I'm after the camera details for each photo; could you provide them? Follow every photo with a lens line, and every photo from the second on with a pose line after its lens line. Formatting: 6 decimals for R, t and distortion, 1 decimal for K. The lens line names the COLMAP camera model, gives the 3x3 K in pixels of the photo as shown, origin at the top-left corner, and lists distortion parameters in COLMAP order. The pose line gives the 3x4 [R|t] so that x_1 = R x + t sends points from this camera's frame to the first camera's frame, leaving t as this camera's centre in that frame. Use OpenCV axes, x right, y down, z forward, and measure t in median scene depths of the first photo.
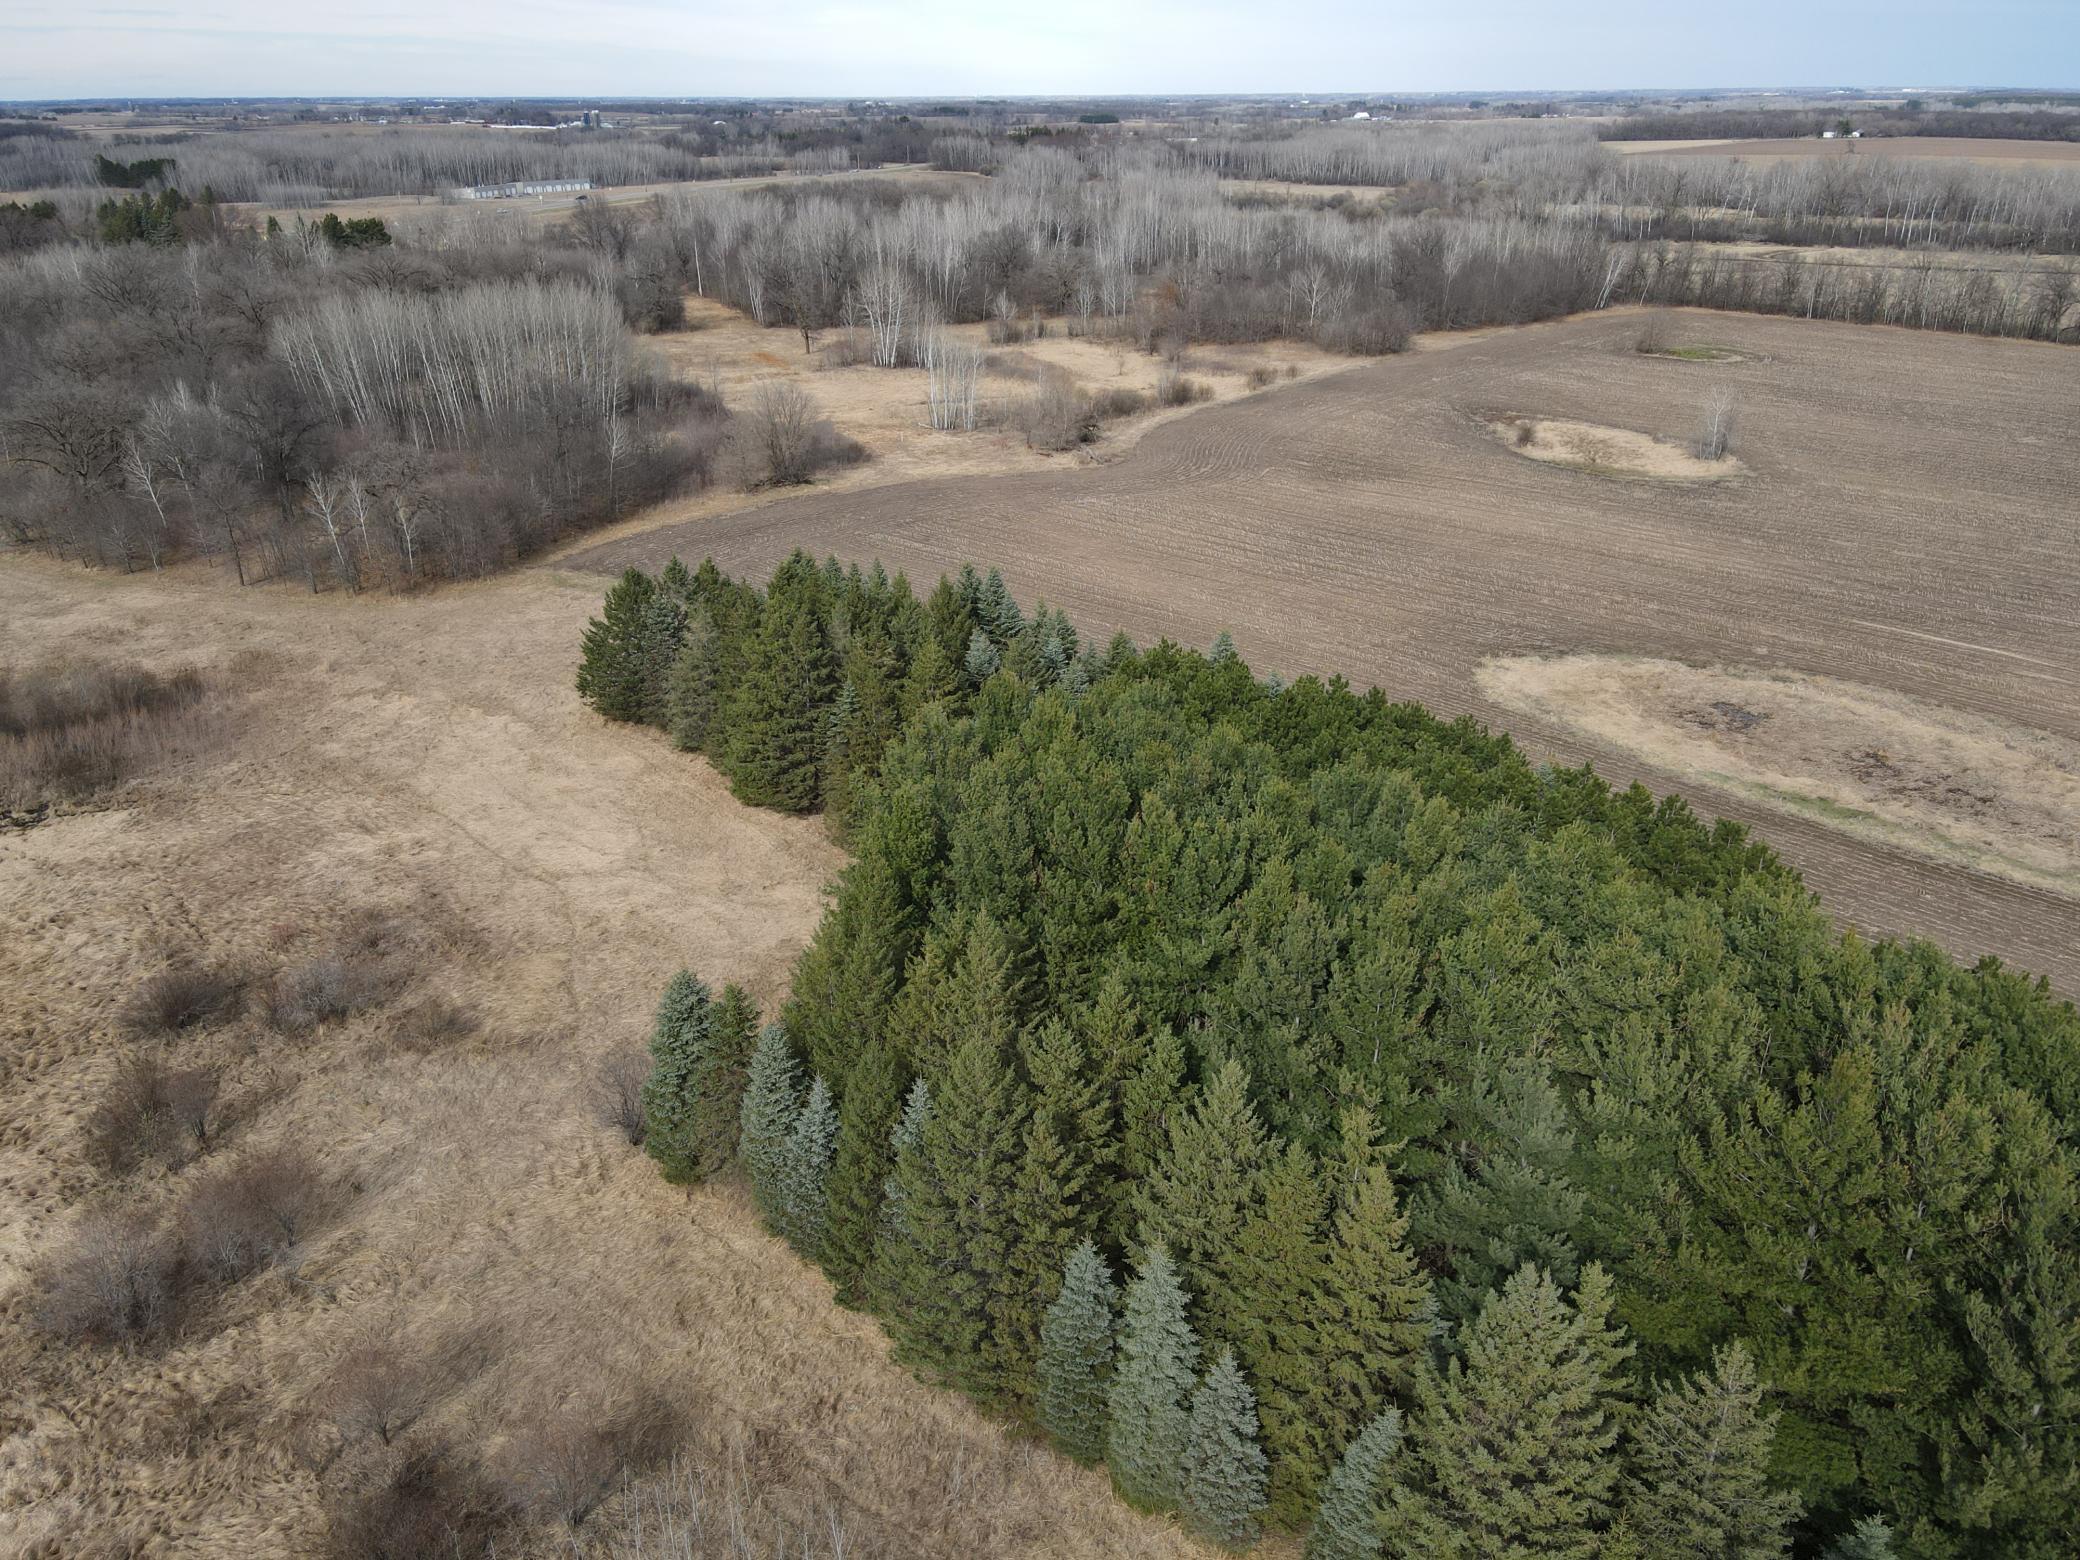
lens RADIAL K [[1531.7, 0, 1031.9], [0, 1531.7, 773.9], [0, 0, 1]] dist [0.005240, 0.014853]
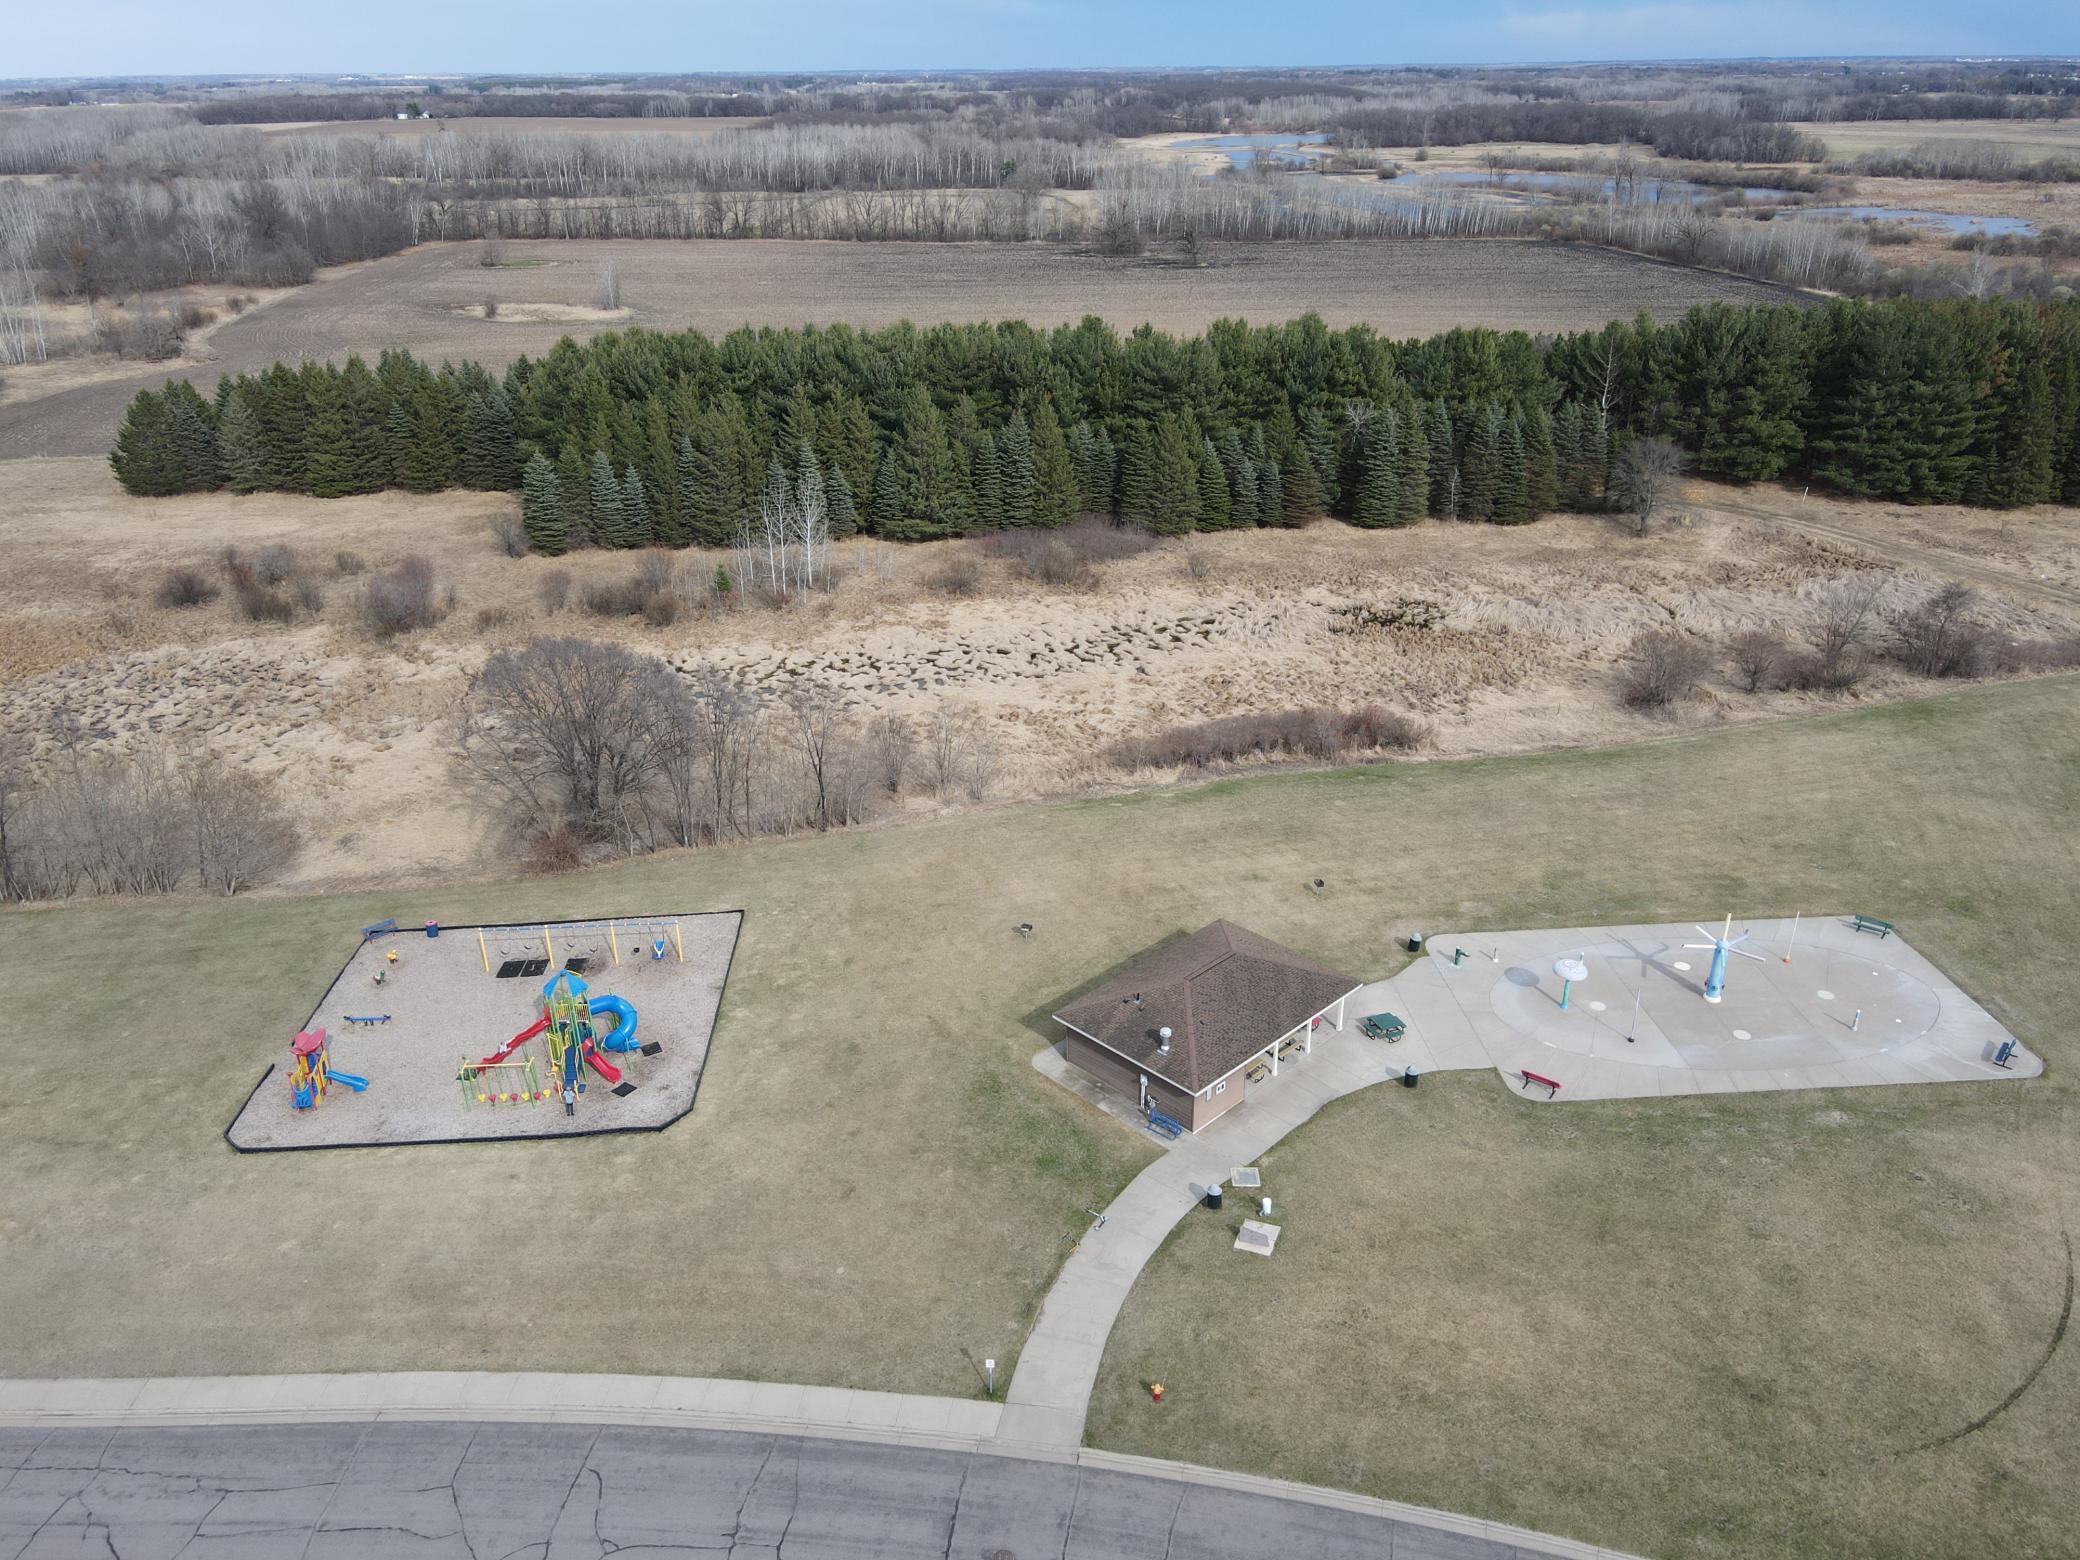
lens RADIAL K [[1531.7, 0, 1043.8], [0, 1531.7, 790.0], [0, 0, 1]] dist [0.005240, 0.014853]
pose [[0.666253, -0.319335, 0.673894, -0.105242], [0.308497, 0.940749, 0.140789, 0.037694], [-0.678924, 0.114093, 0.725290, -0.082261]]
